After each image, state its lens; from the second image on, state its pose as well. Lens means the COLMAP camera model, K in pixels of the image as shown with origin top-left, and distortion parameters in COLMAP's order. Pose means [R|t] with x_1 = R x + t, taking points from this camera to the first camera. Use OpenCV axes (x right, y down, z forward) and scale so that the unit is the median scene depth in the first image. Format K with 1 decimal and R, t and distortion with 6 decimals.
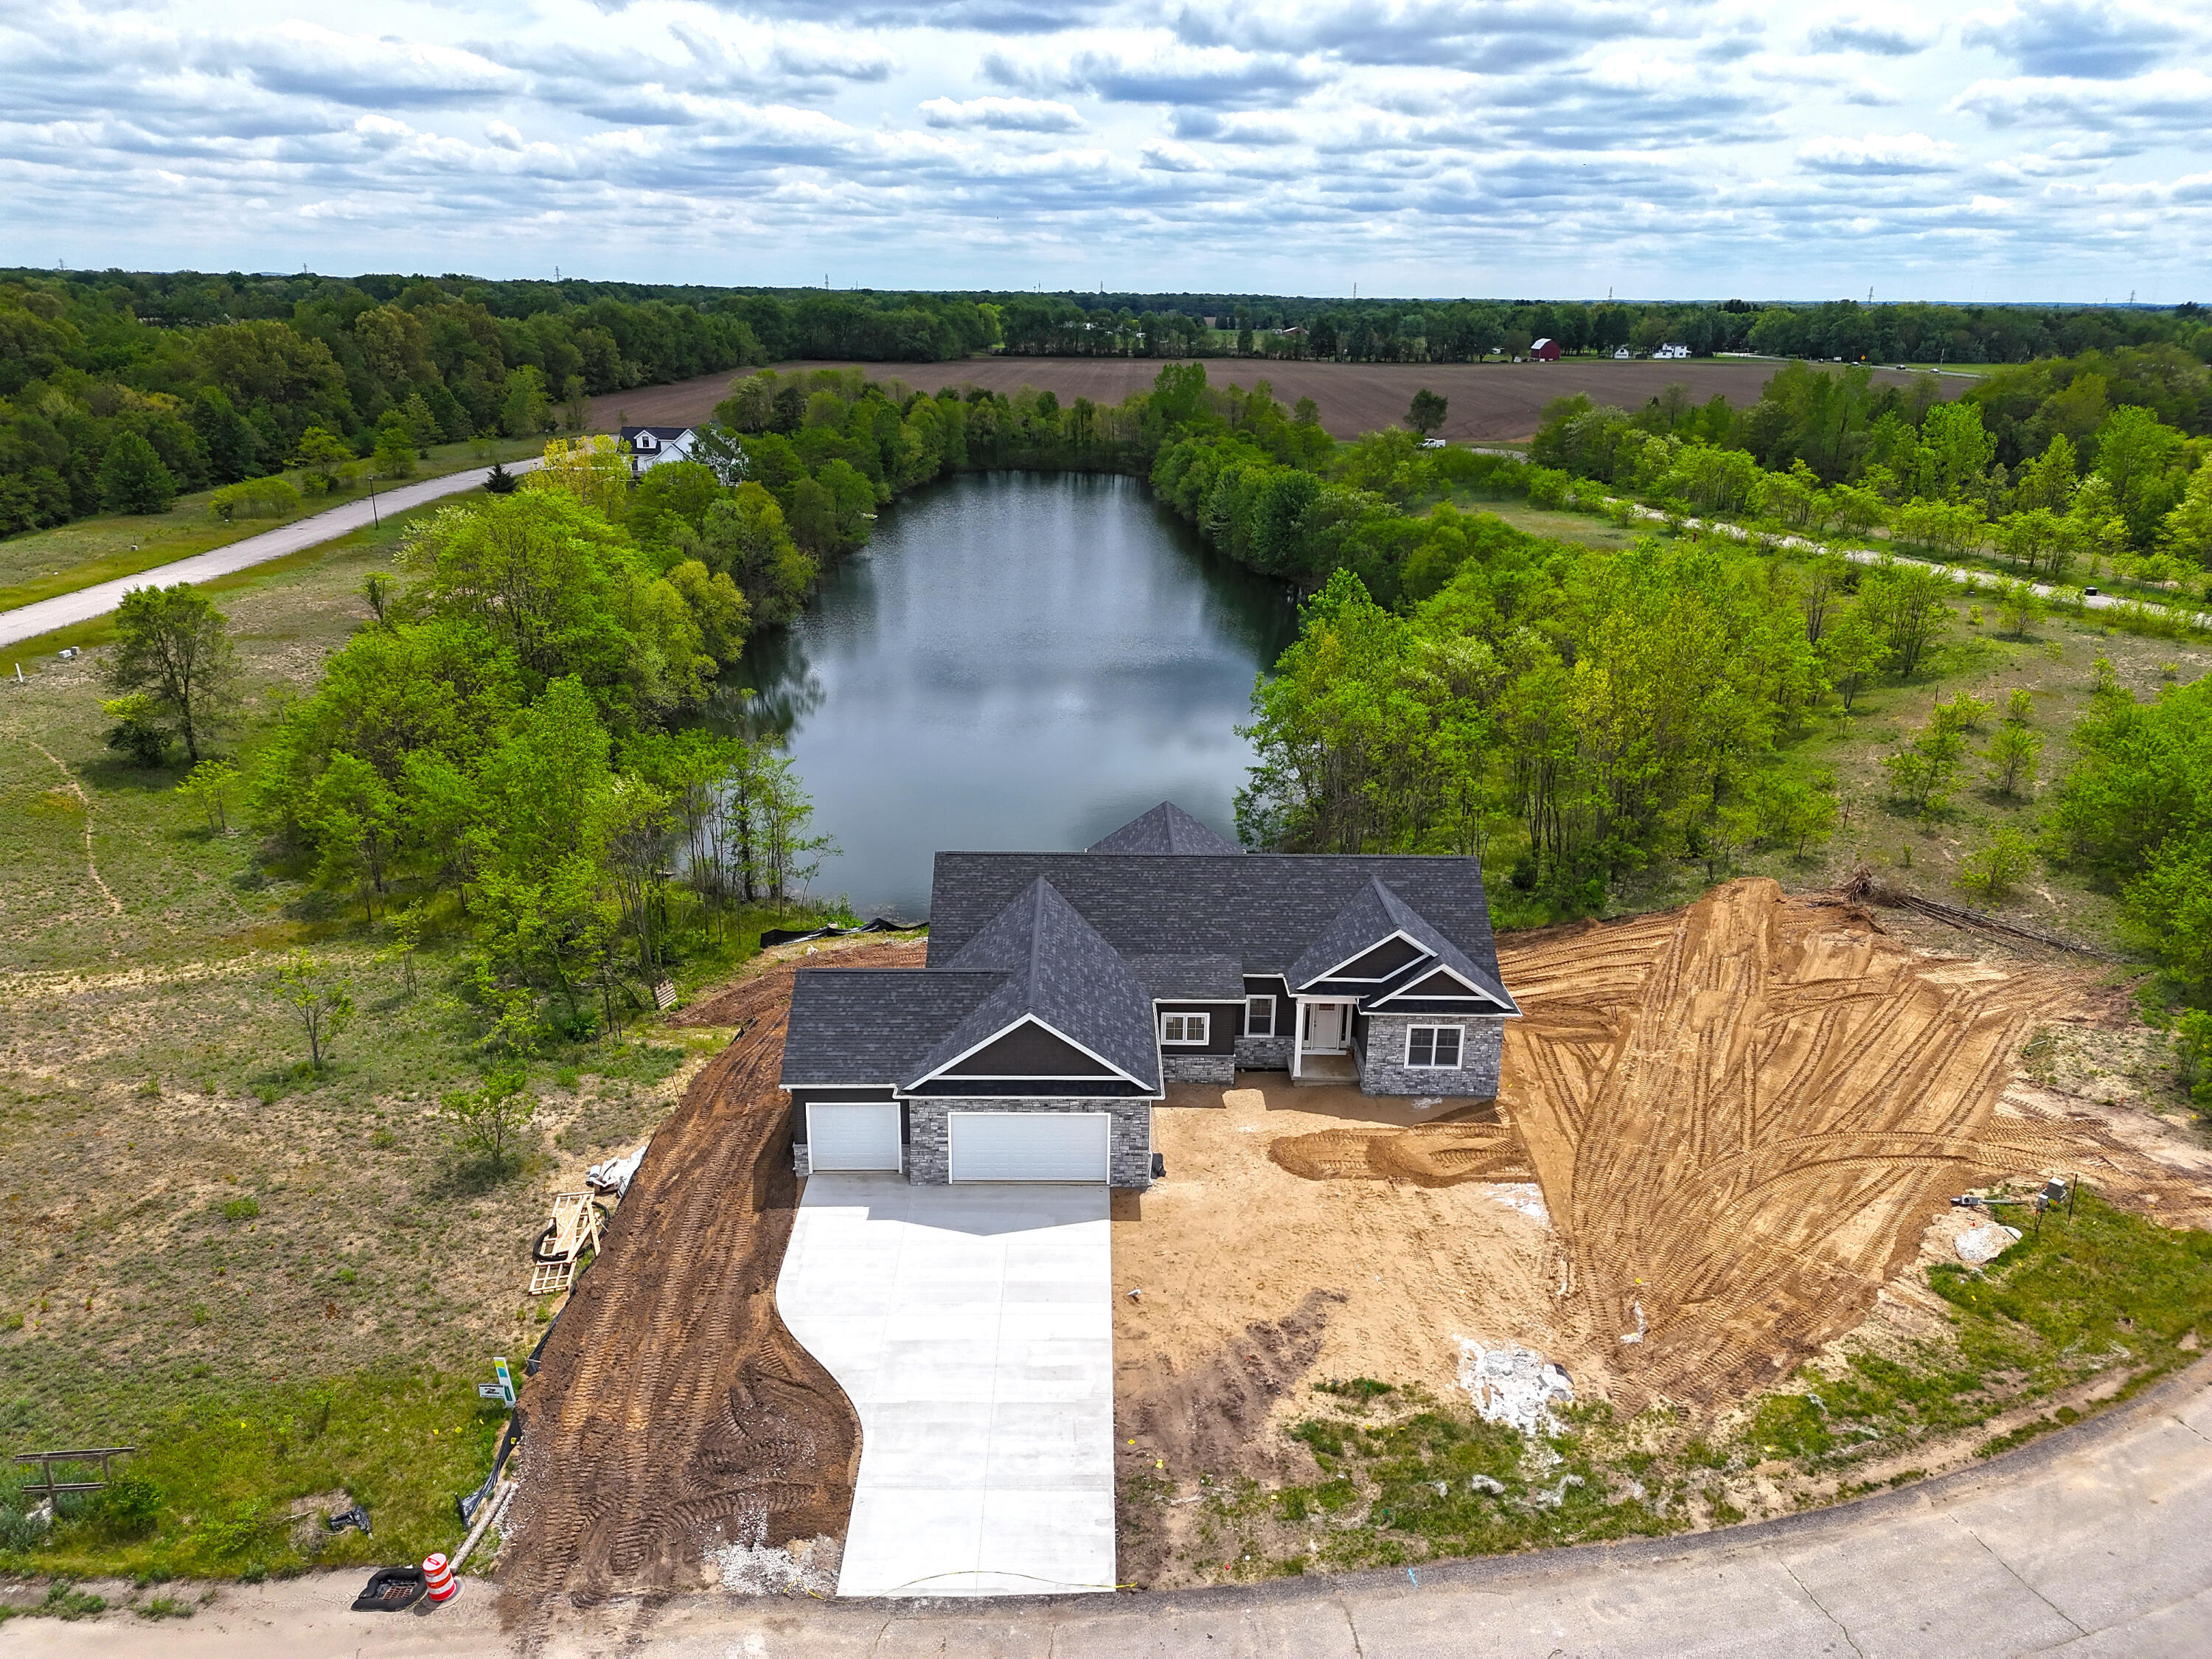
lens RADIAL K [[1539.9, 0, 1111.9], [0, 1539.9, 815.6], [0, 0, 1]] dist [0.065447, -0.058351]
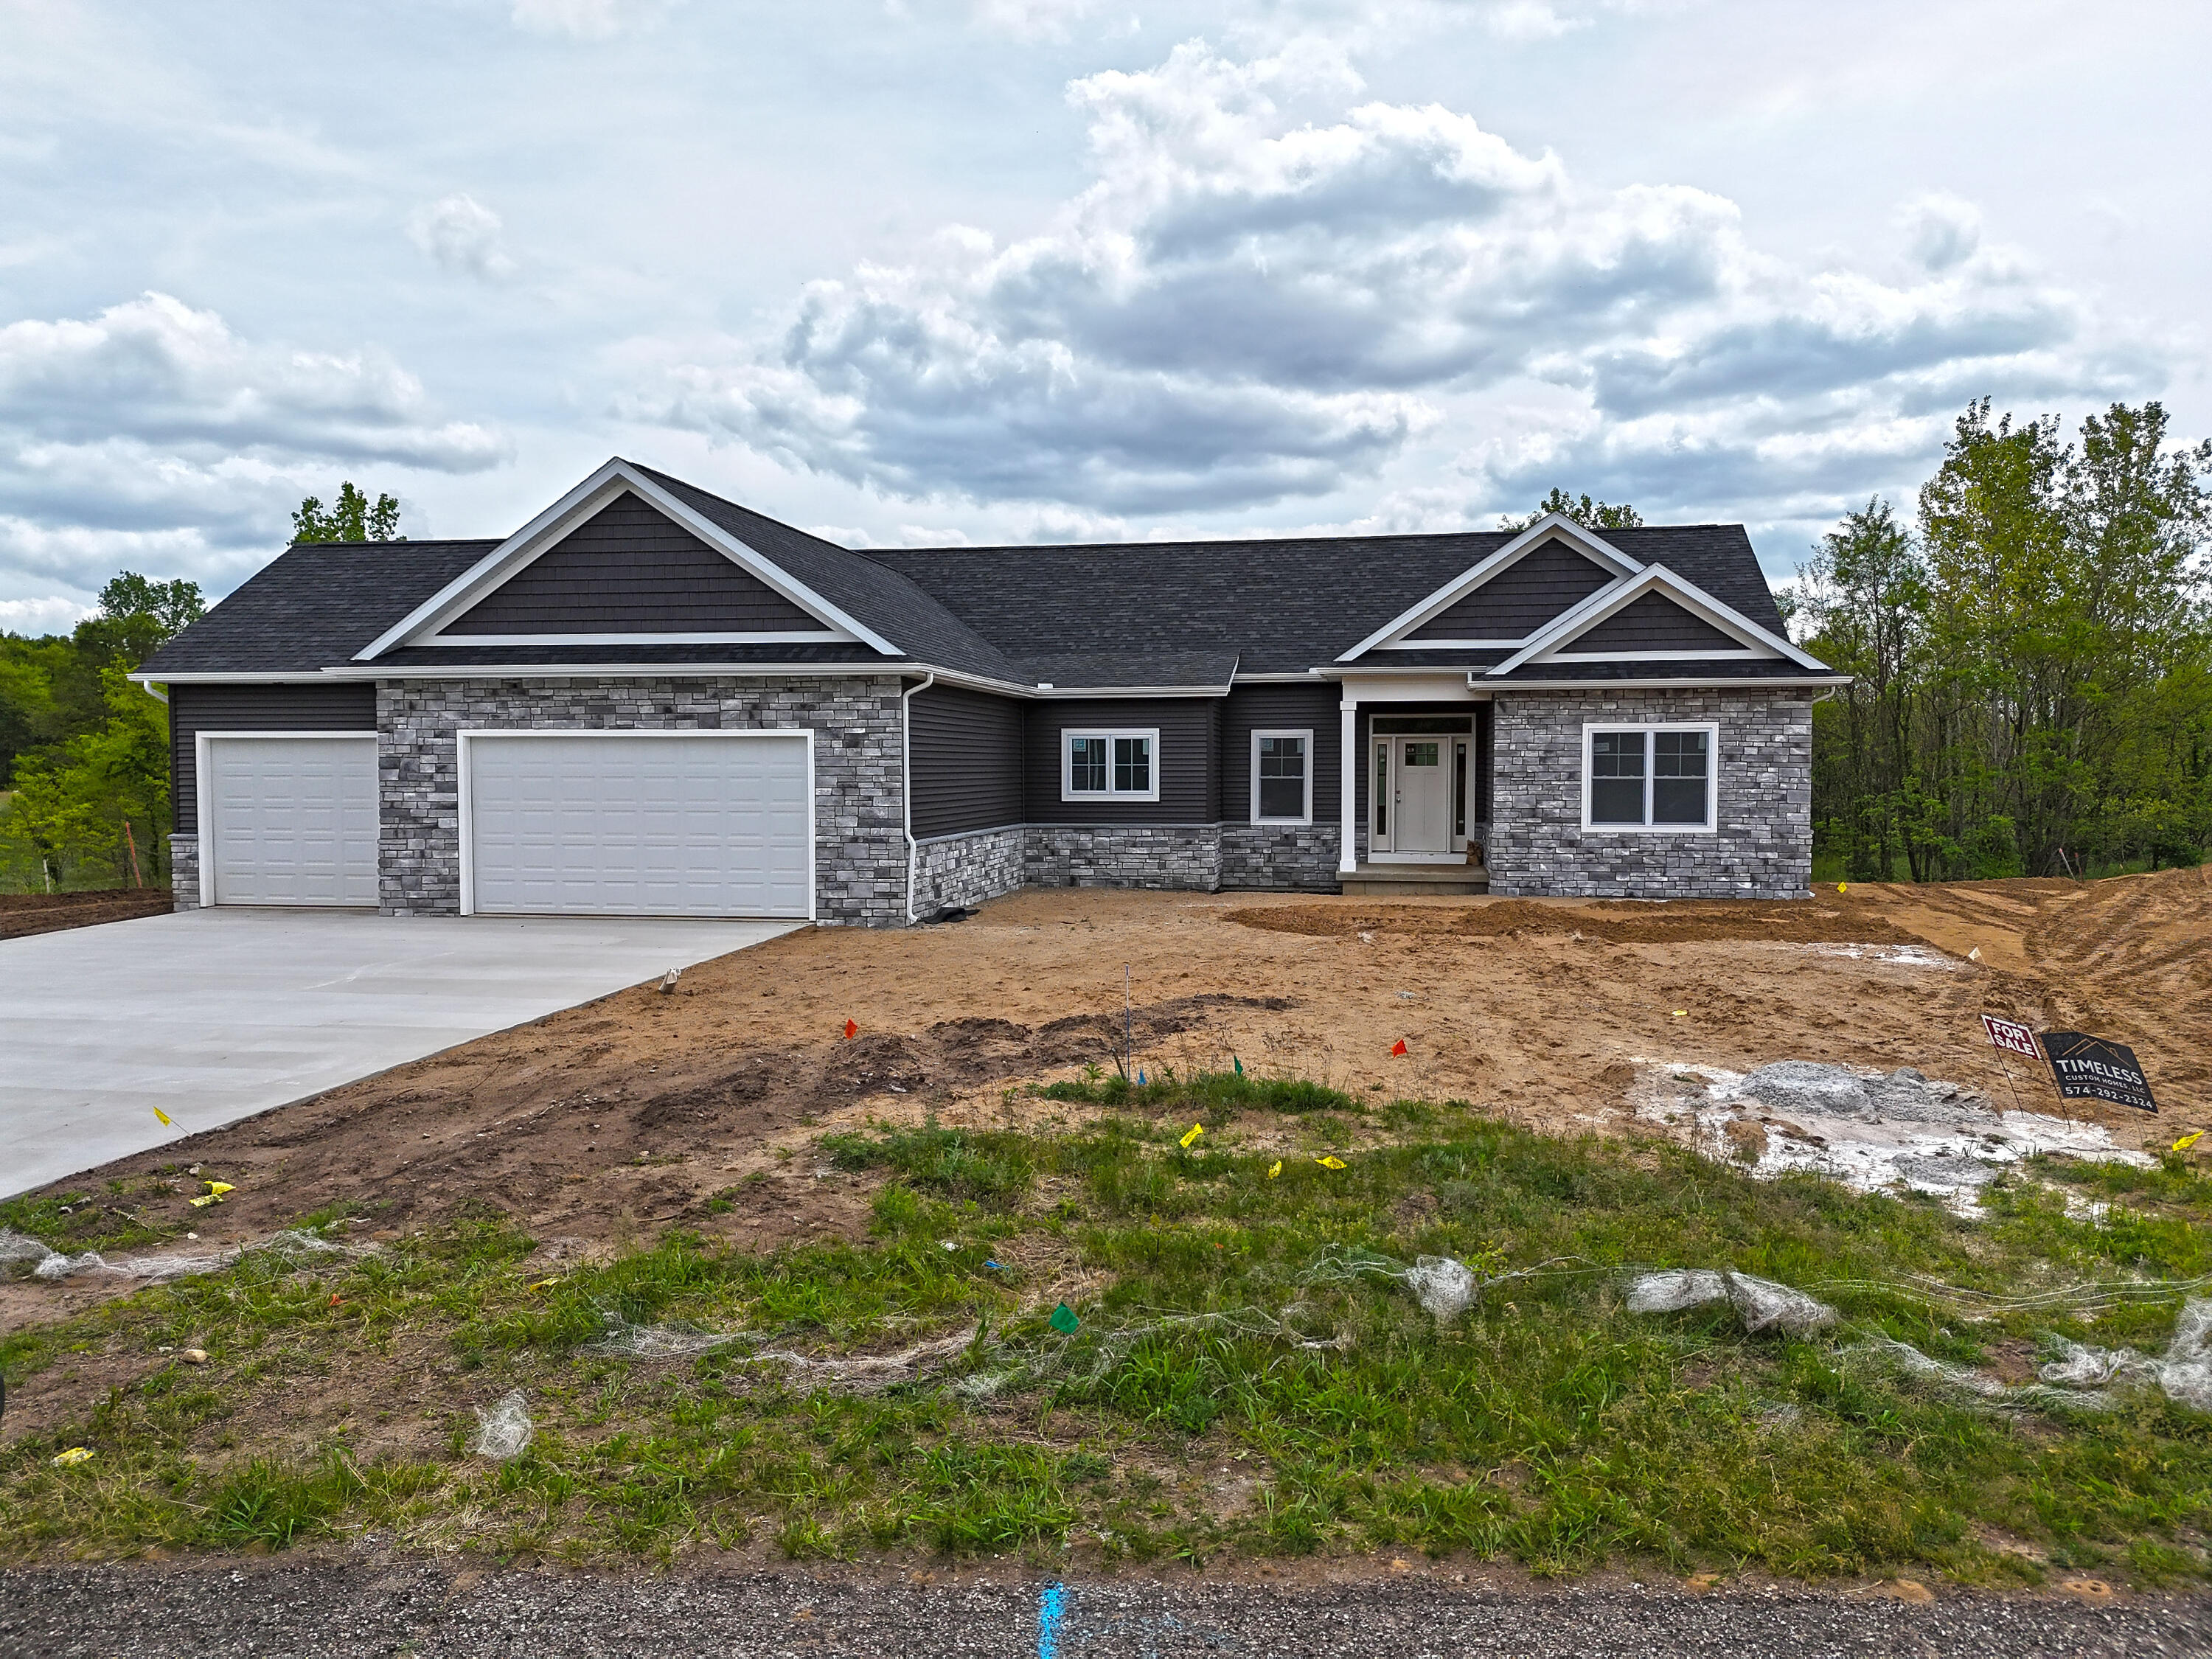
lens RADIAL K [[1539.9, 0, 1115.7], [0, 1539.9, 822.1], [0, 0, 1]] dist [0.065447, -0.058351]
pose [[0.981654, -0.010459, -0.190386, 0.182022], [-0.044312, 0.958642, -0.281142, 0.376365], [0.185452, 0.284421, 0.940591, 0.706660]]
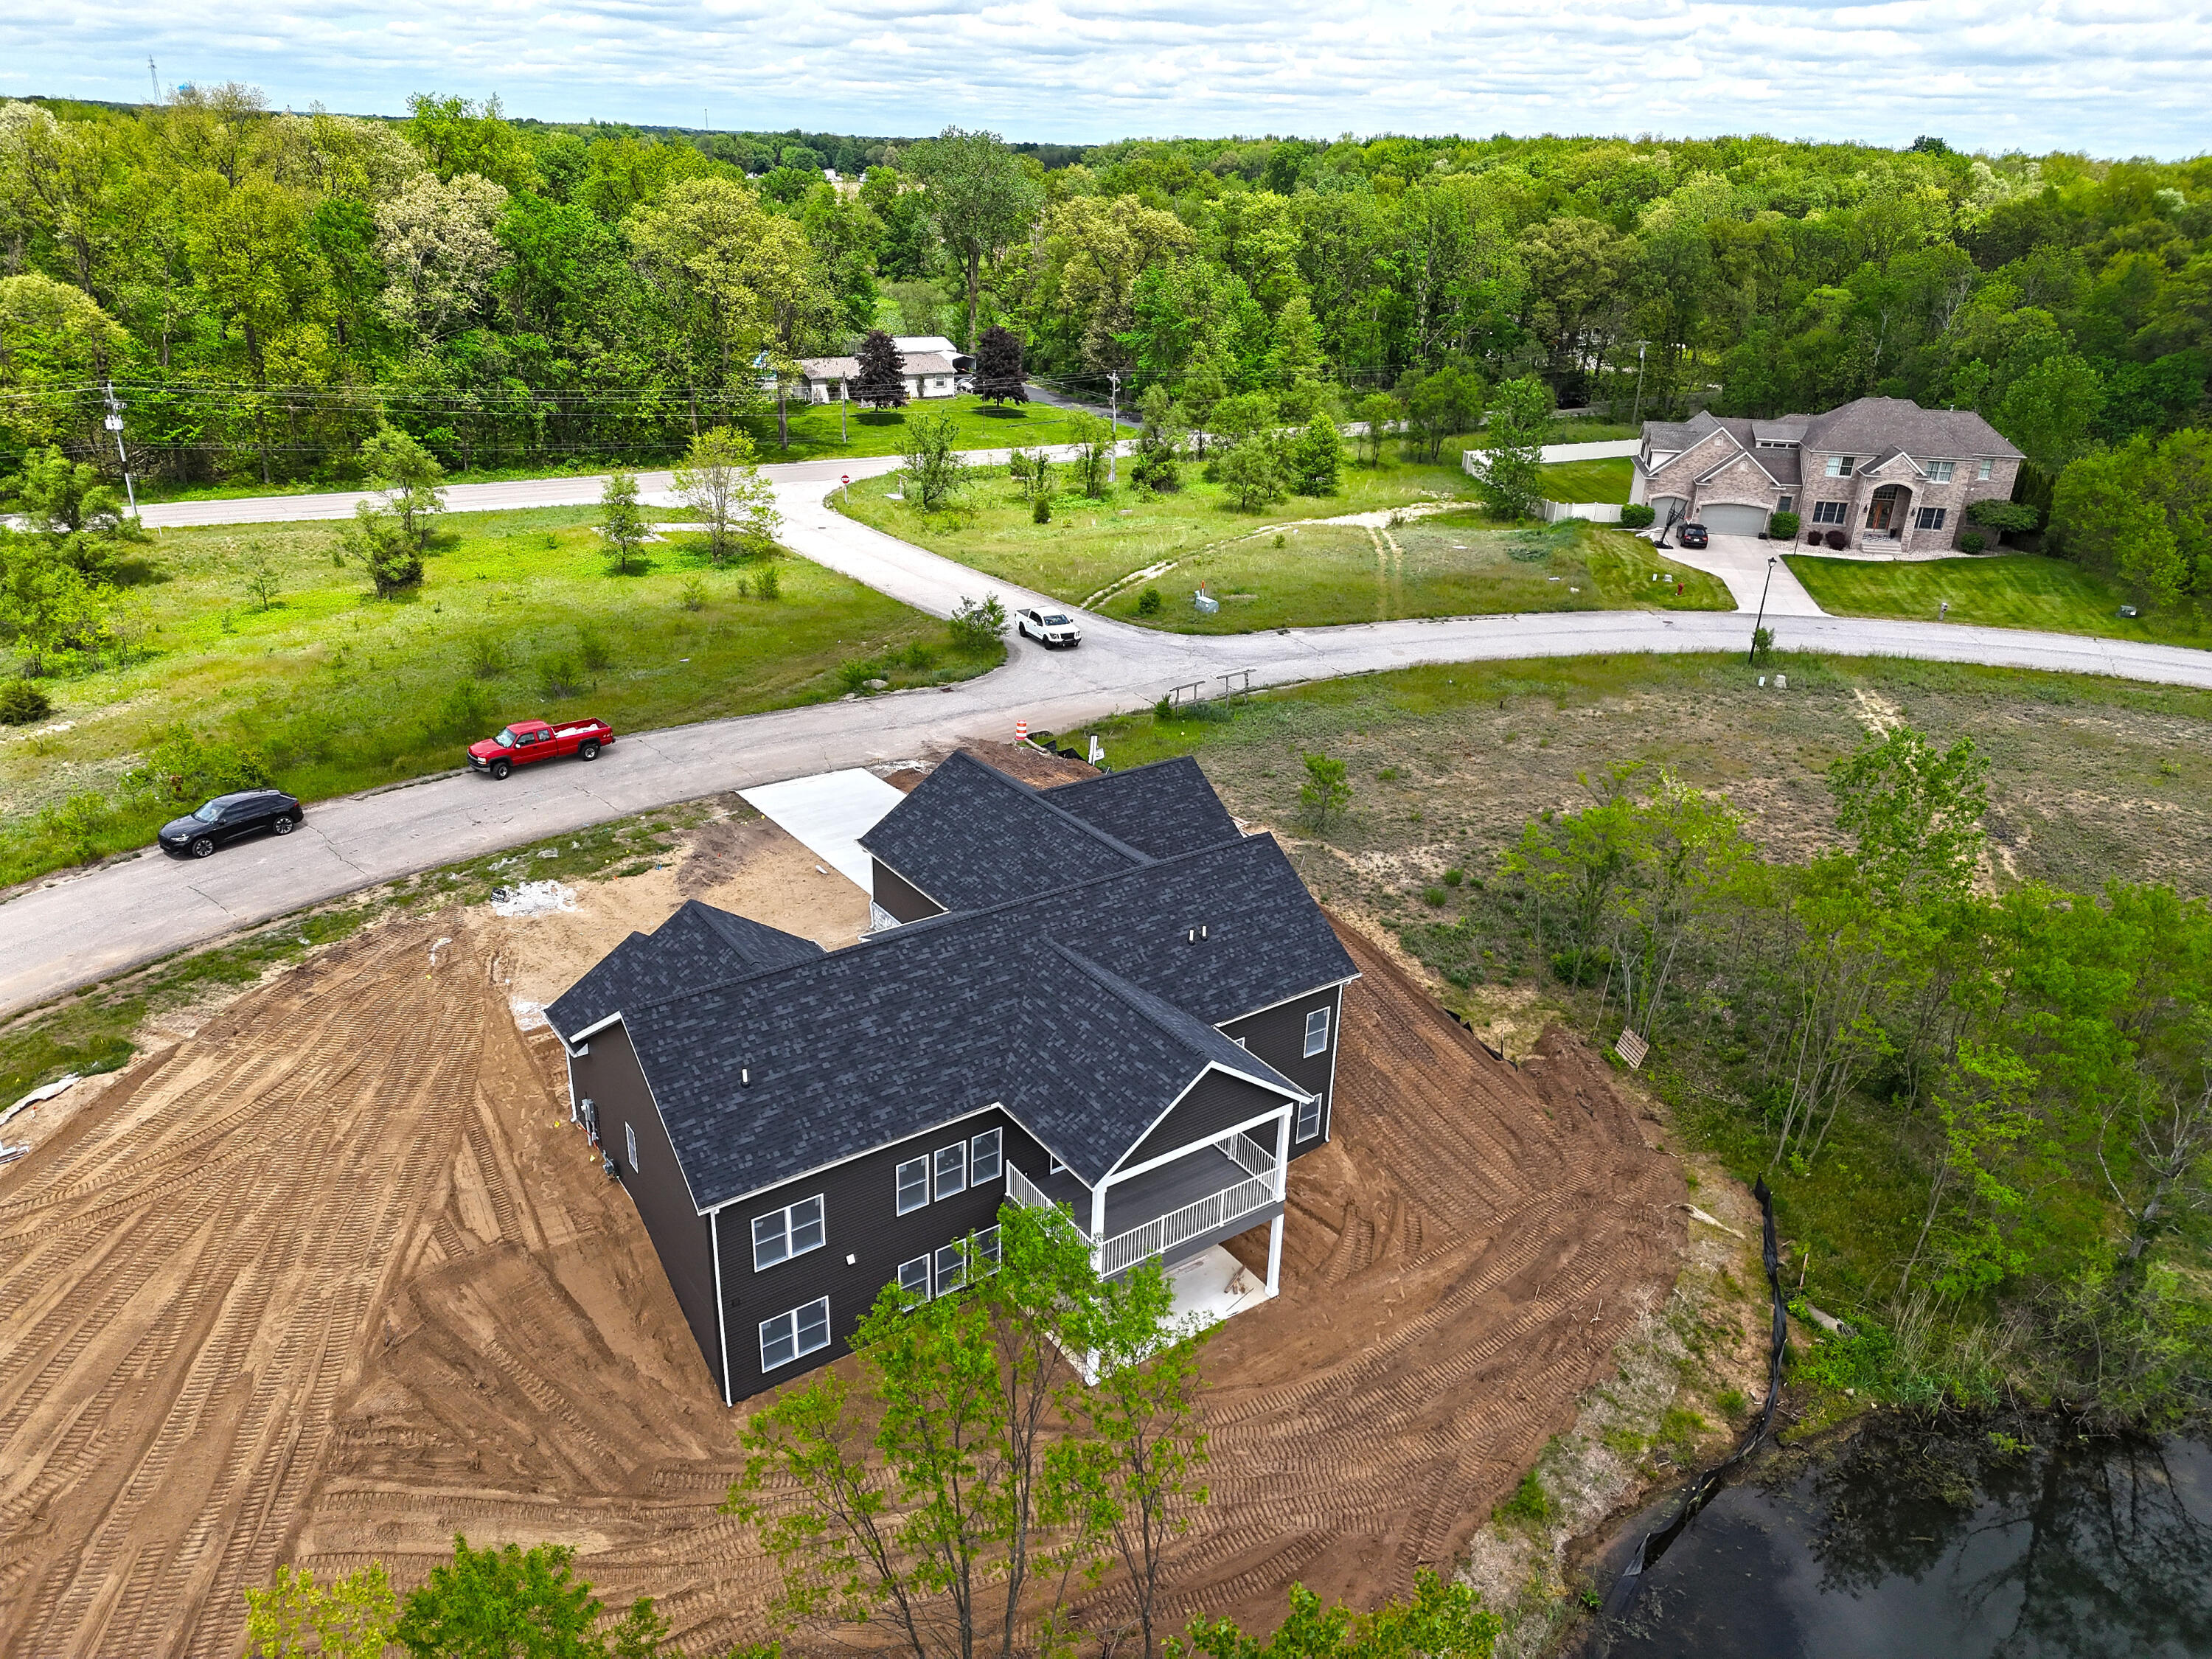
lens RADIAL K [[1539.9, 0, 1113.1], [0, 1539.9, 845.3], [0, 0, 1]] dist [0.065447, -0.058351]
pose [[-0.824693, 0.191072, -0.532328, 0.543896], [-0.224023, 0.753869, 0.617652, -0.637061], [0.519322, 0.628627, -0.578906, 1.974436]]
